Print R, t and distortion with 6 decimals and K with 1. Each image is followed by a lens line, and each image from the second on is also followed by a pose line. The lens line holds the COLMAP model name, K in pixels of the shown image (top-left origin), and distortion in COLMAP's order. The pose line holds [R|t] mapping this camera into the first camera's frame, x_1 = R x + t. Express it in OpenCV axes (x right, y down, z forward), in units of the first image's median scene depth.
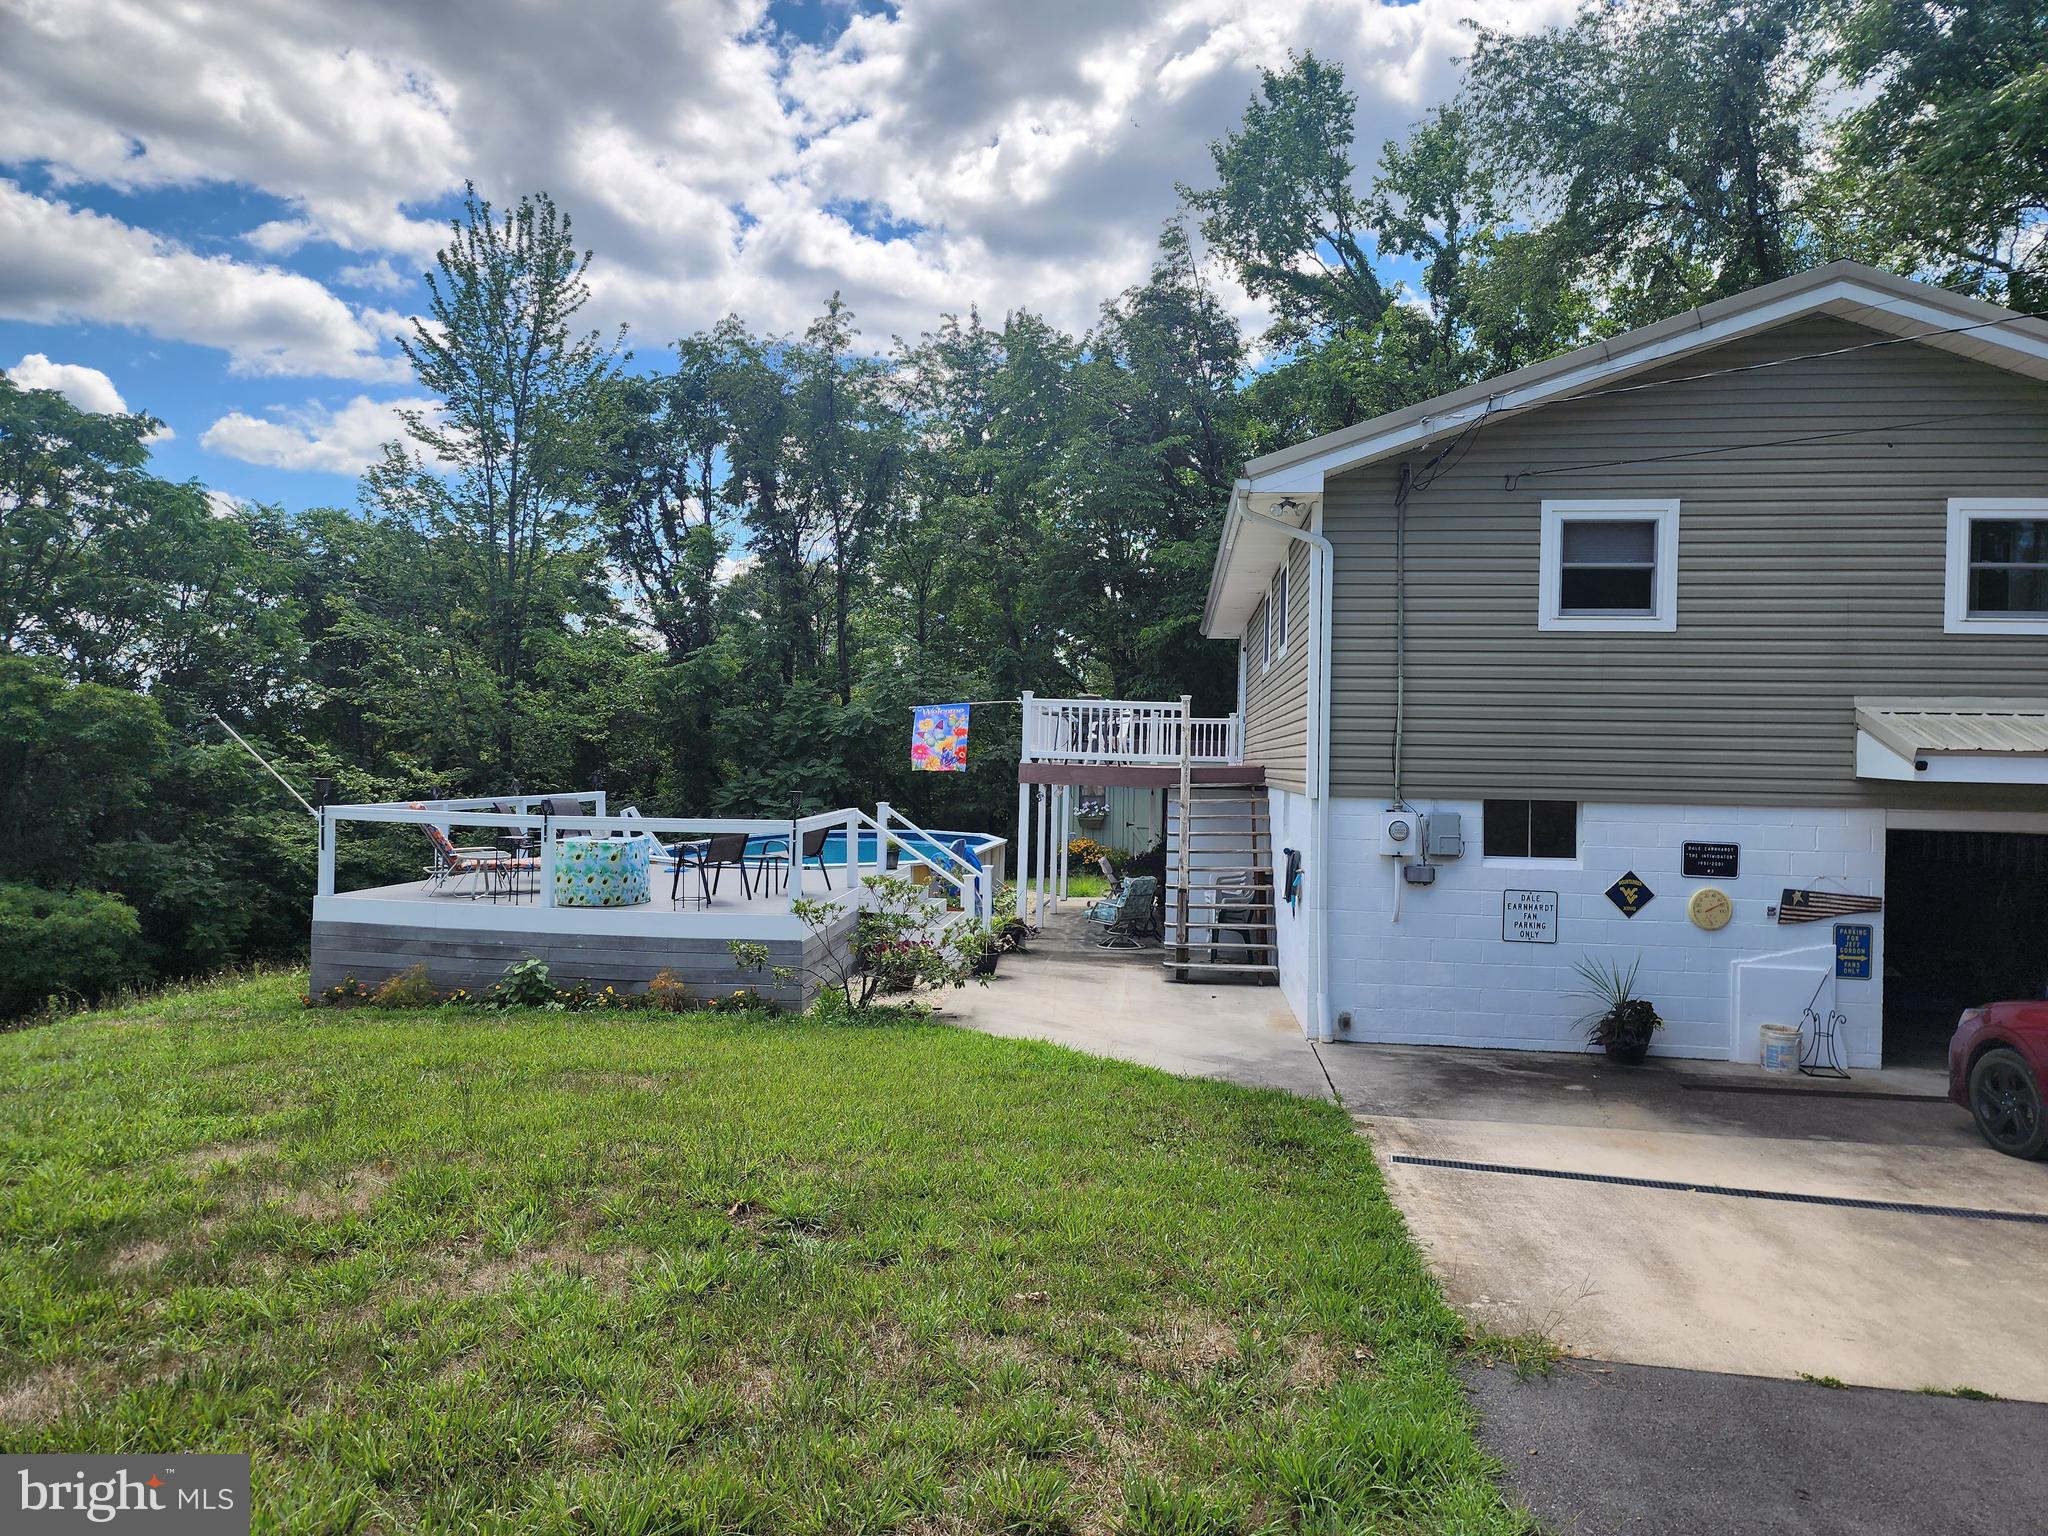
lens RADIAL K [[1393.8, 0, 1034.6], [0, 1393.8, 781.7], [0, 0, 1]] dist [0.056744, -0.002267]
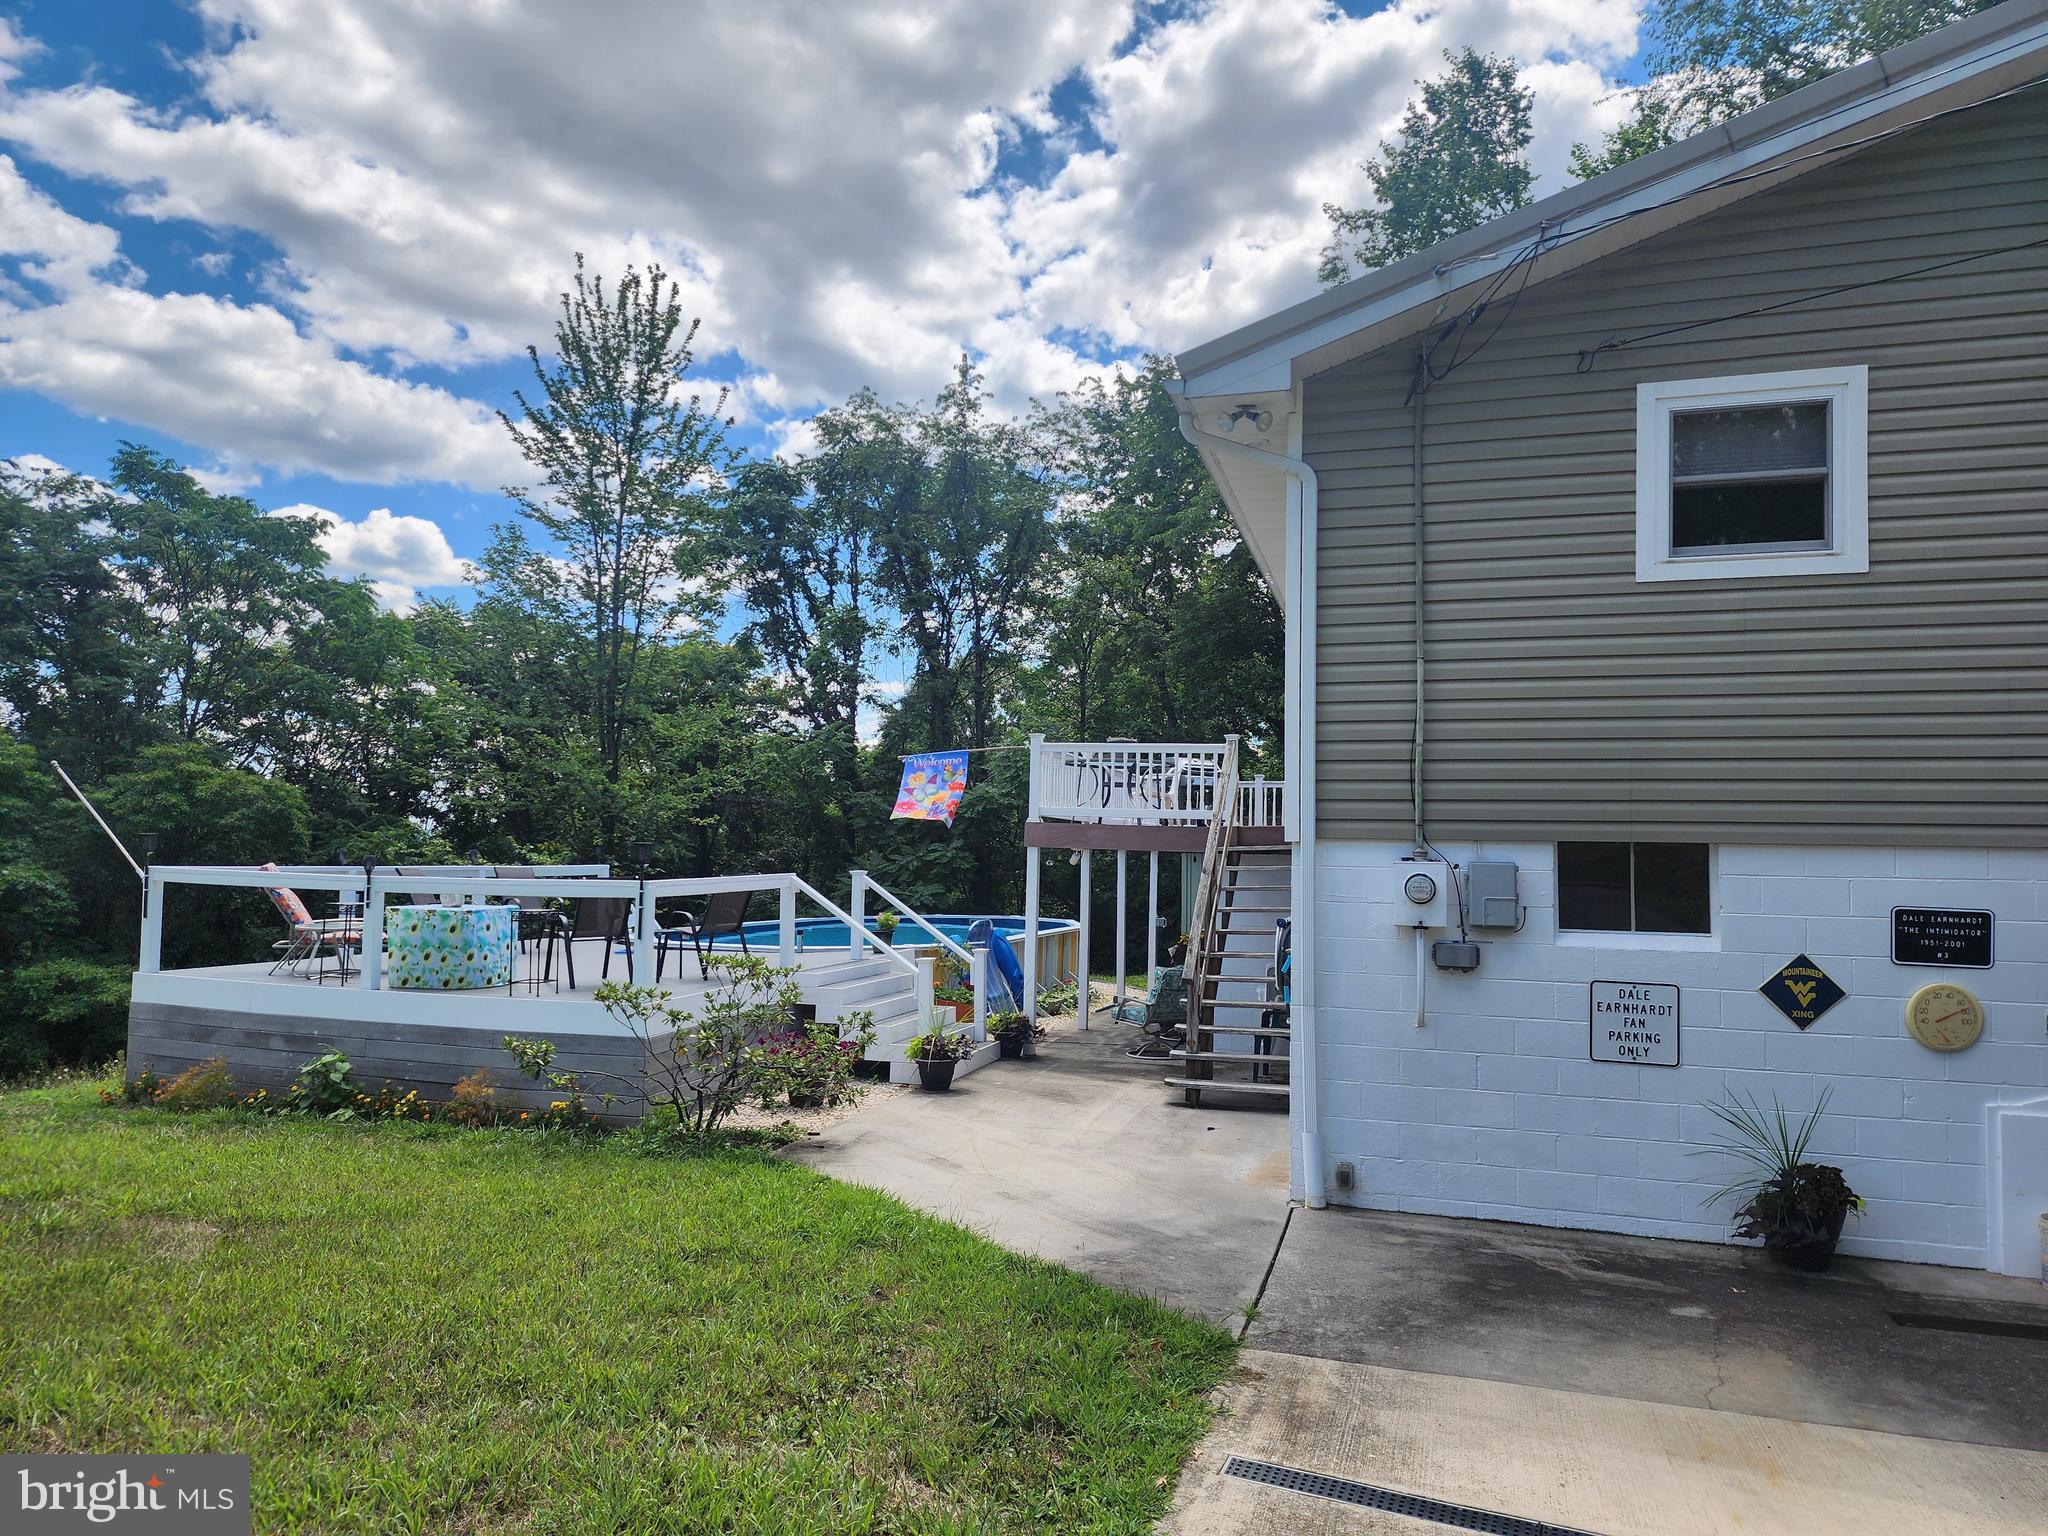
lens RADIAL K [[1344.5, 0, 1026.5], [0, 1344.5, 804.2], [0, 0, 1]] dist [0.046811, -0.000486]
pose [[0.984759, -0.008715, -0.173706, 0.160007], [-0.001378, 0.998322, -0.057894, 0.027472], [0.173919, 0.057251, 0.983094, 0.285971]]
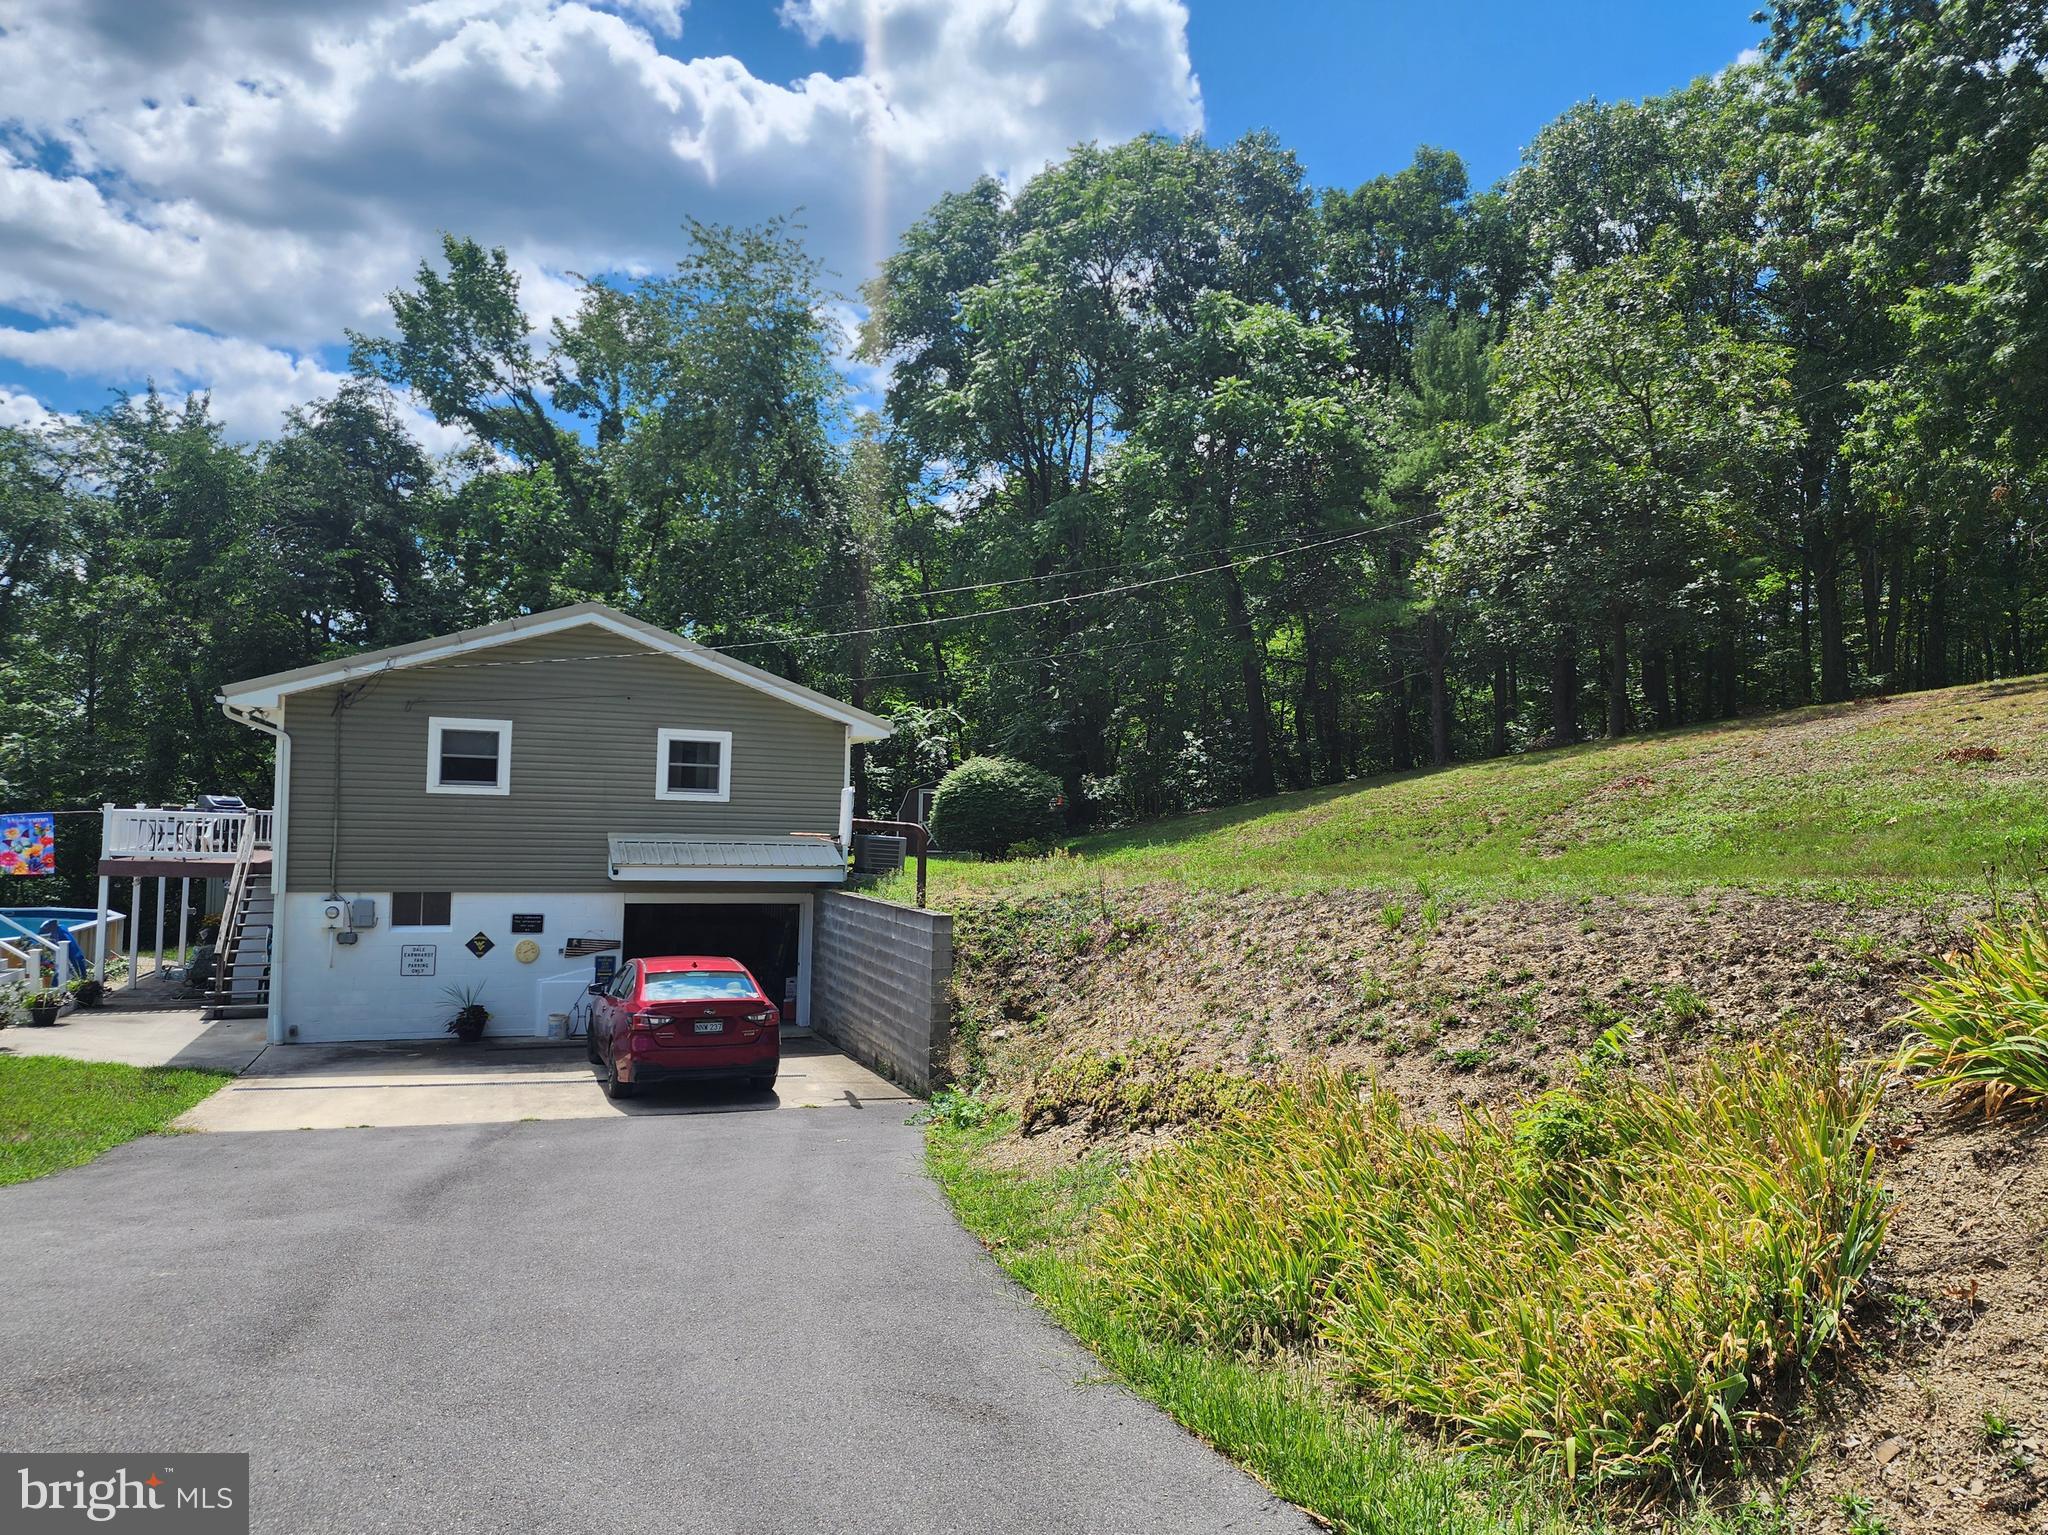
lens RADIAL K [[1393.8, 0, 1034.6], [0, 1393.8, 781.2], [0, 0, 1]] dist [0.056744, -0.002267]
pose [[0.889067, 0.016440, 0.457481, 0.196626], [-0.002969, 0.999541, -0.030149, -0.061416], [-0.457767, 0.025446, 0.888708, -0.739445]]
